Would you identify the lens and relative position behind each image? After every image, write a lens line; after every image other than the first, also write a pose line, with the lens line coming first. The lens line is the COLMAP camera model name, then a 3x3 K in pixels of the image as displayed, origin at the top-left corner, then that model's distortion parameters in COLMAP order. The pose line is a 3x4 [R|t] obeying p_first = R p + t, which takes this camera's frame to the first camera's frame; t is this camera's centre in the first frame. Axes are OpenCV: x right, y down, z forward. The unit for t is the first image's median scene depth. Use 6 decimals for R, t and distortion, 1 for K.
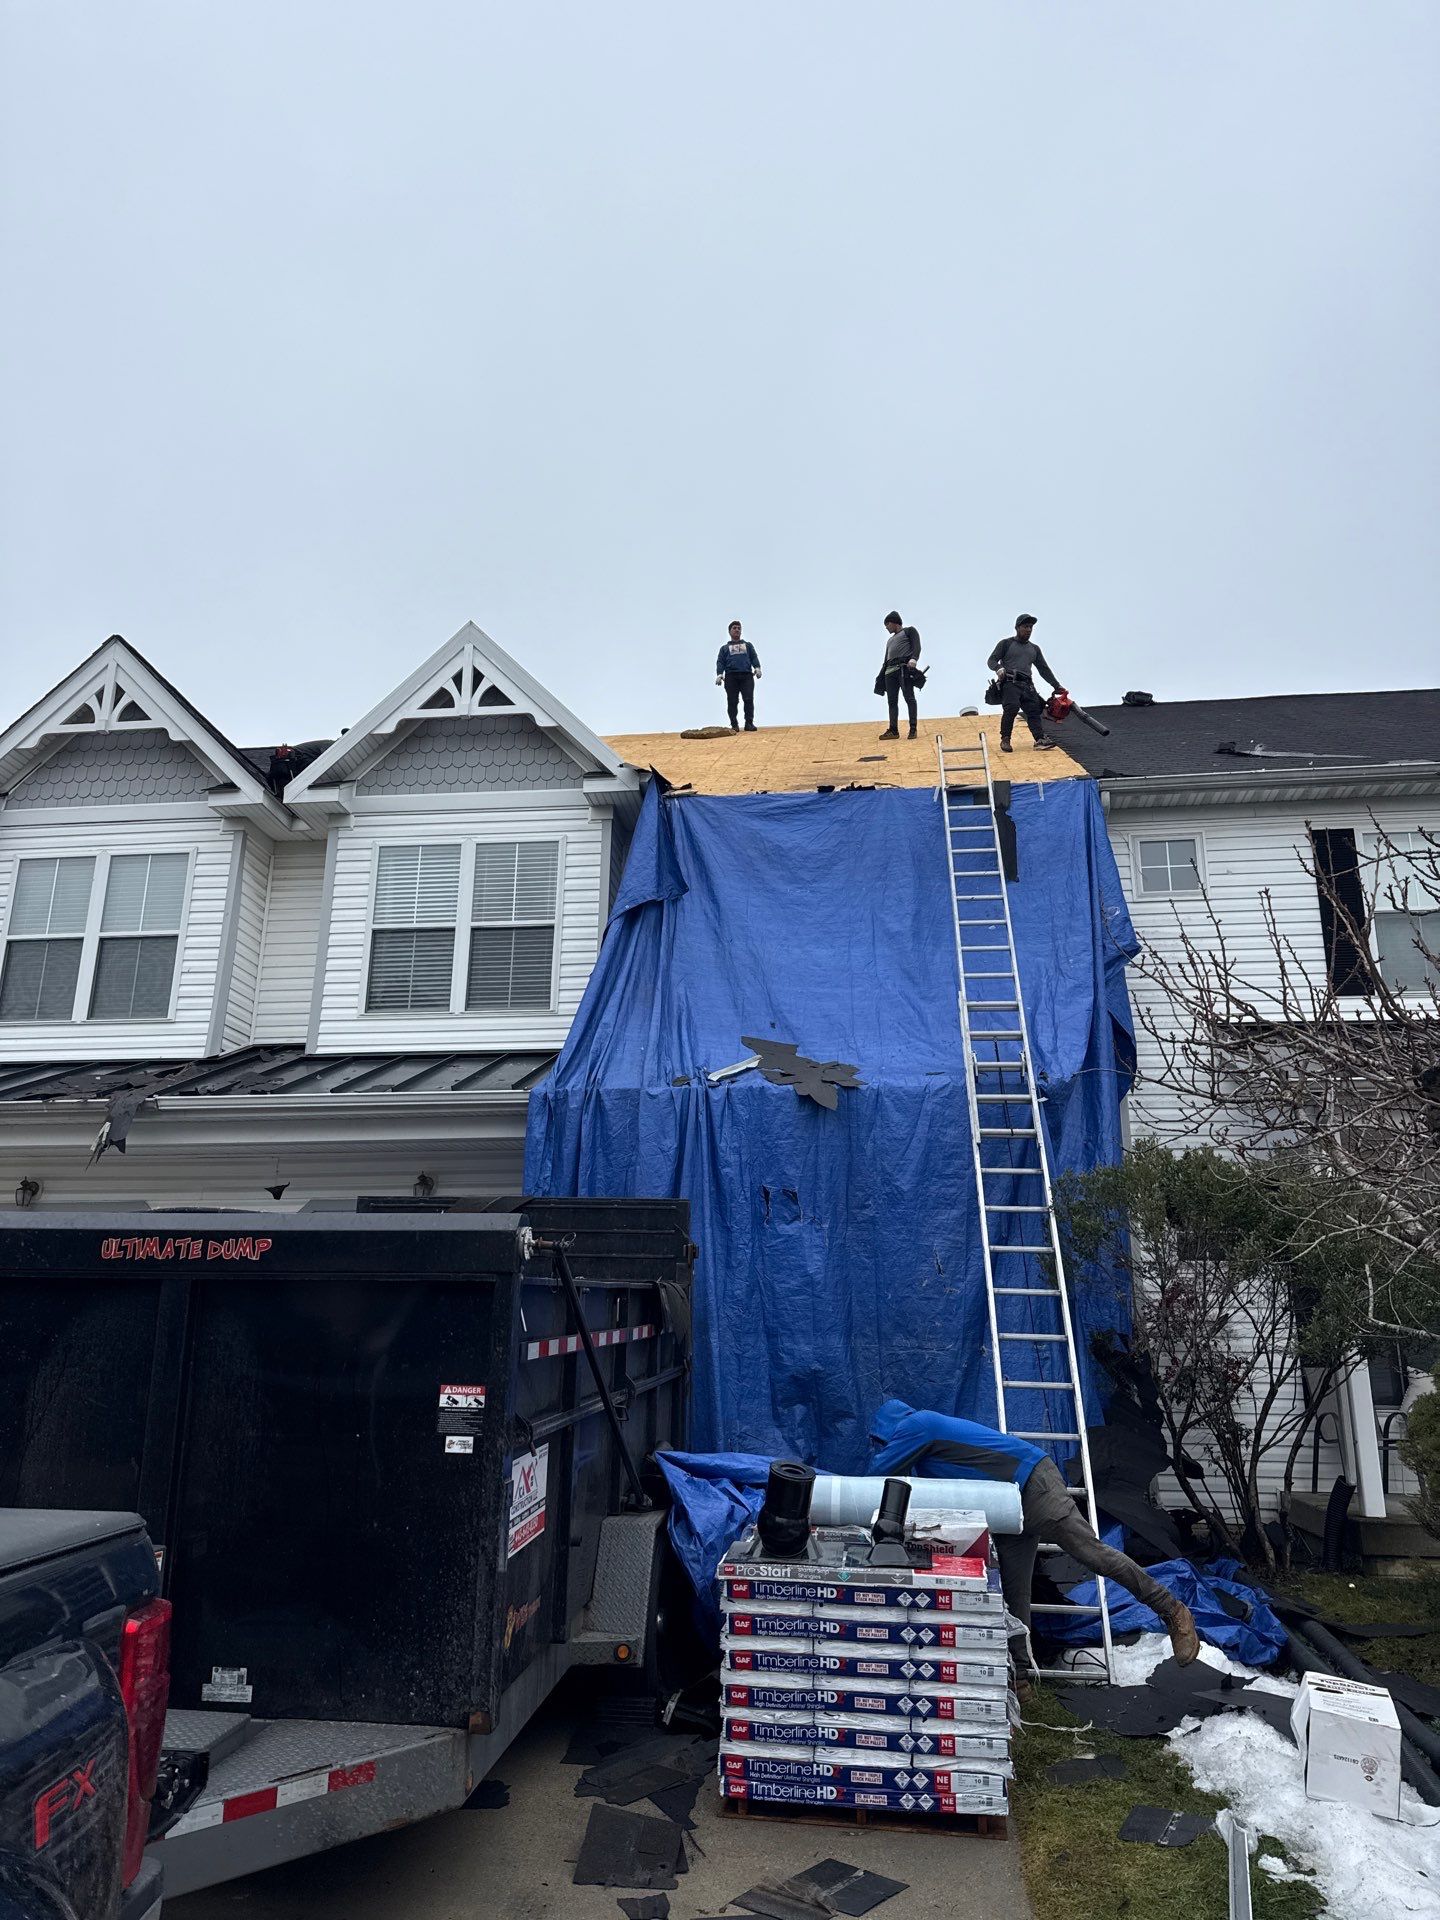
lens RADIAL K [[1316.5, 0, 721.5], [0, 1316.5, 981.7], [0, 0, 1]] dist [0.190671, -0.389367]
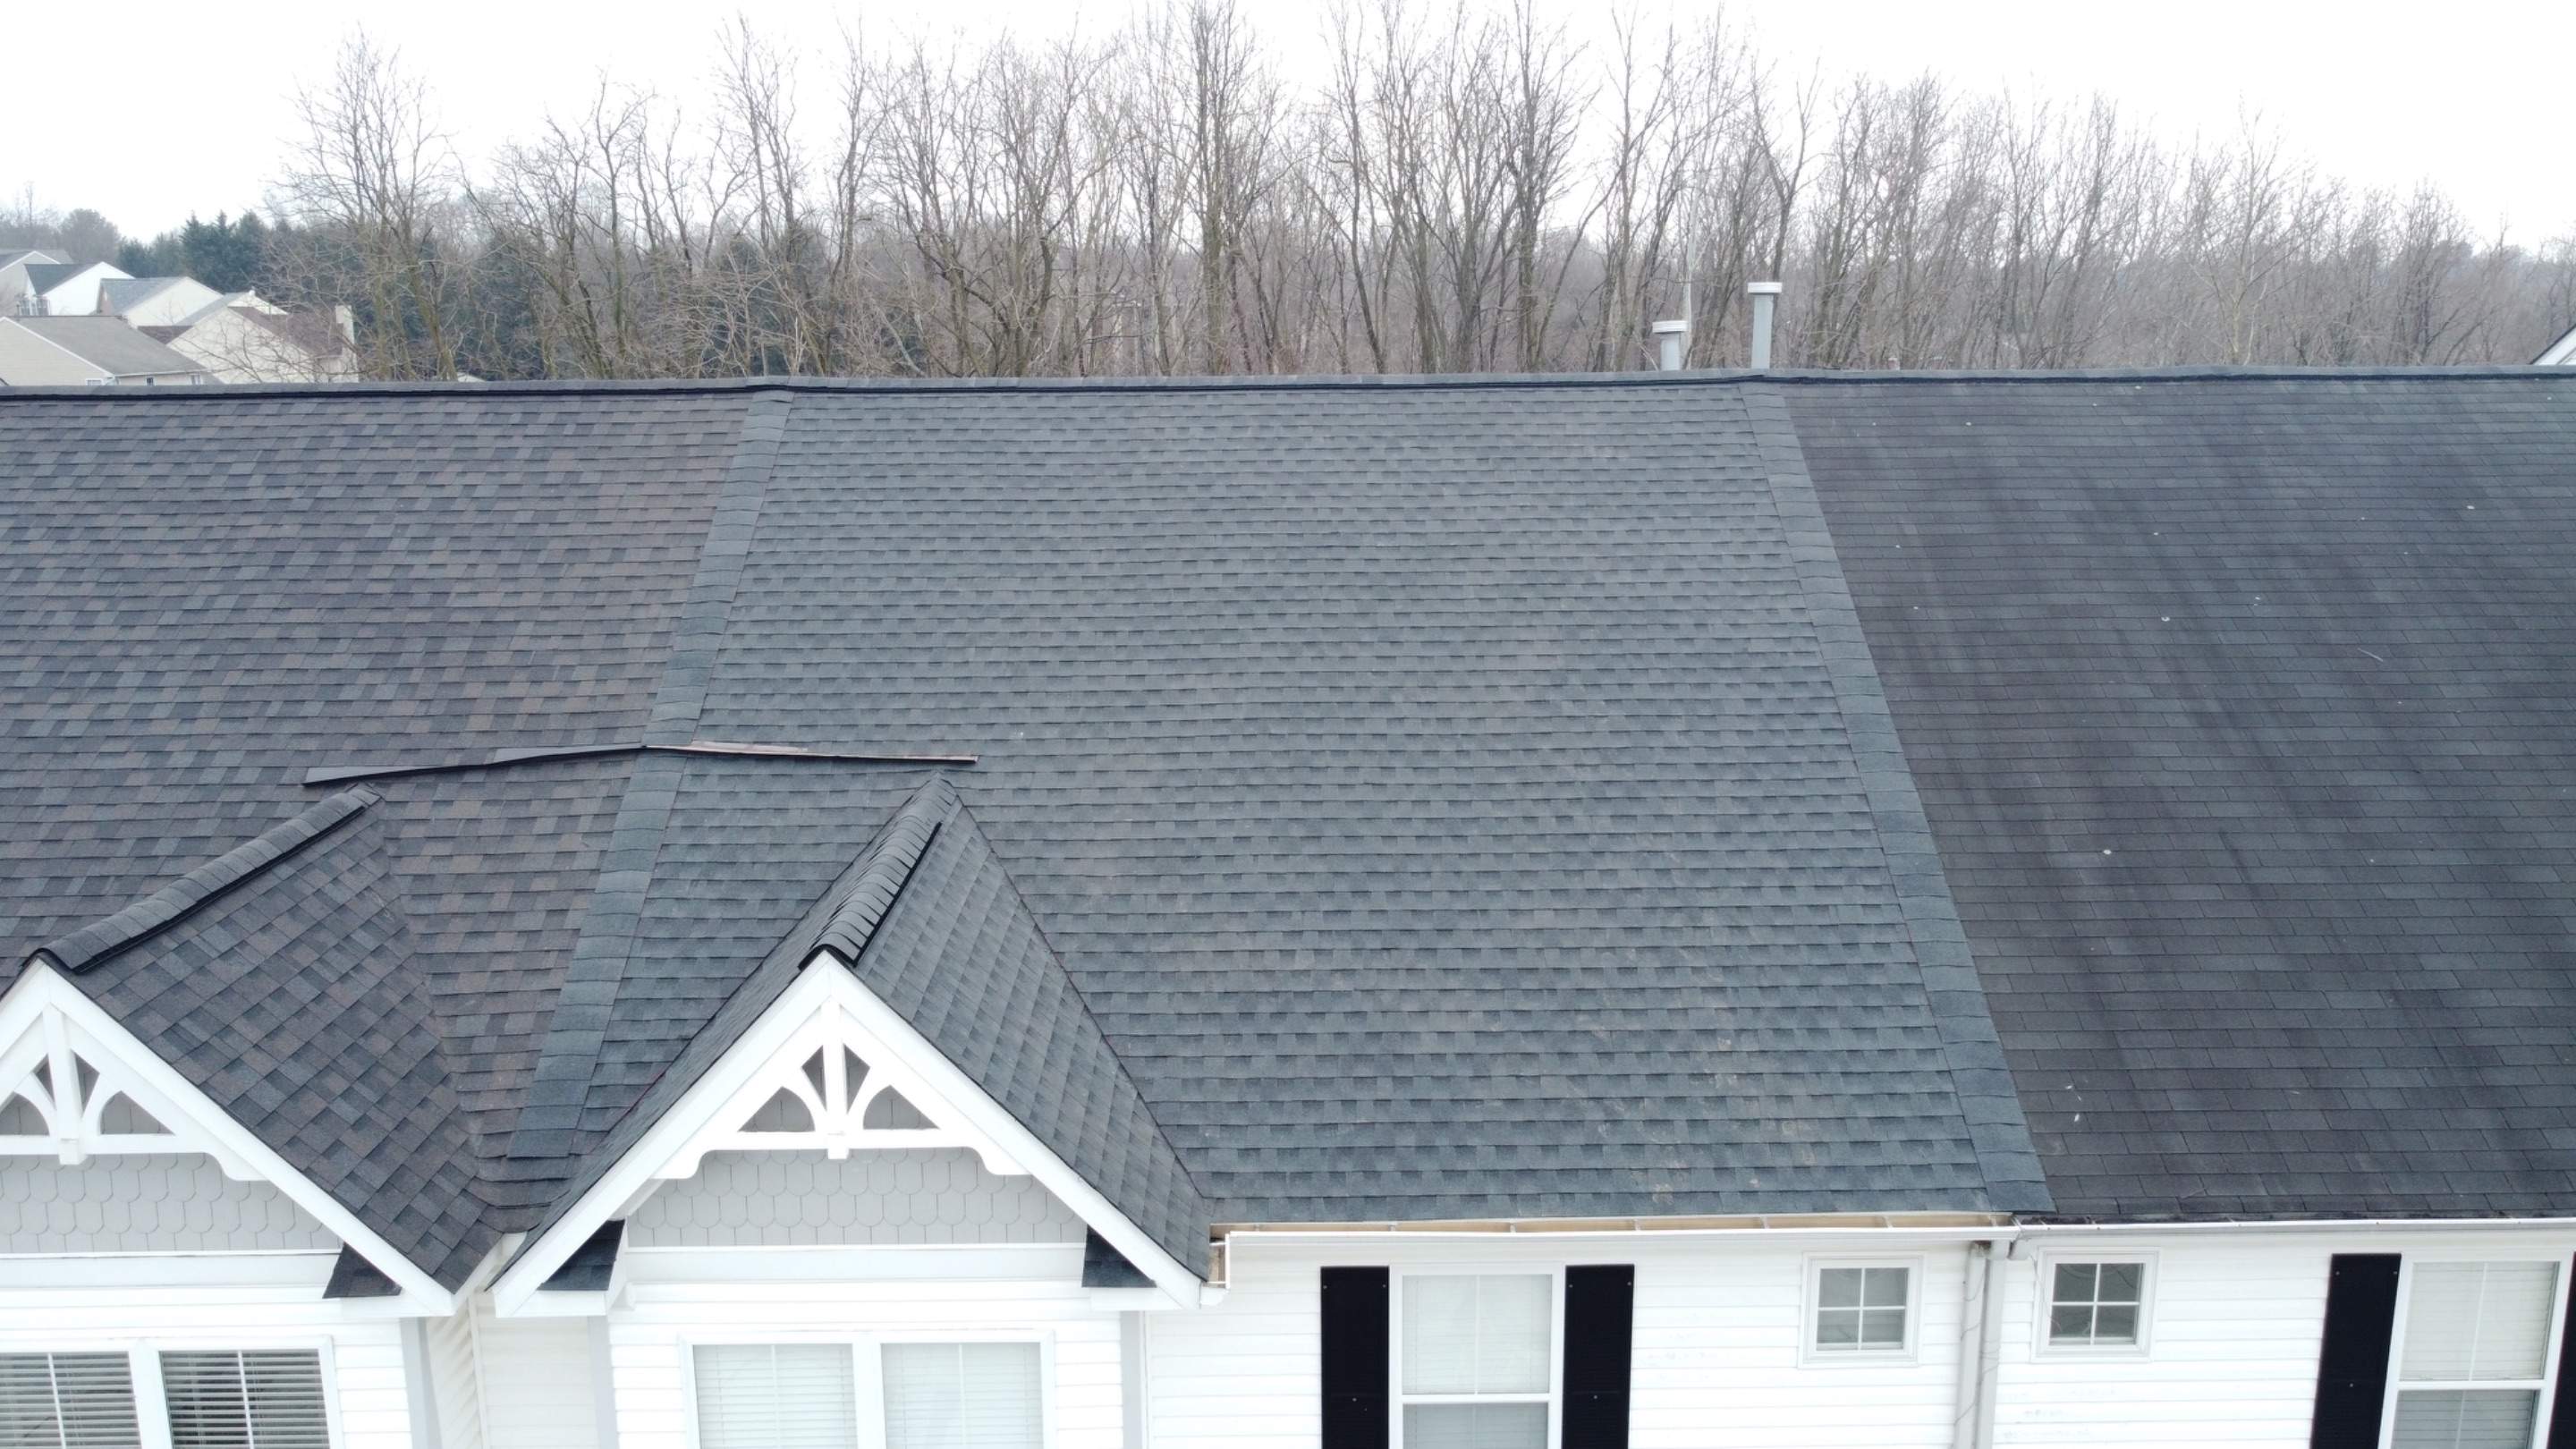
lens RADIAL K [[1957.5, 0, 1288.0], [0, 1957.5, 724.5], [0, 0, 1]] dist [-0.009561, 0.005875]
pose [[0.990255, -0.047679, 0.130850, -0.117330], [-0.019795, 0.881842, 0.471130, -0.711245], [-0.137852, -0.469129, 0.872305, 0.423039]]
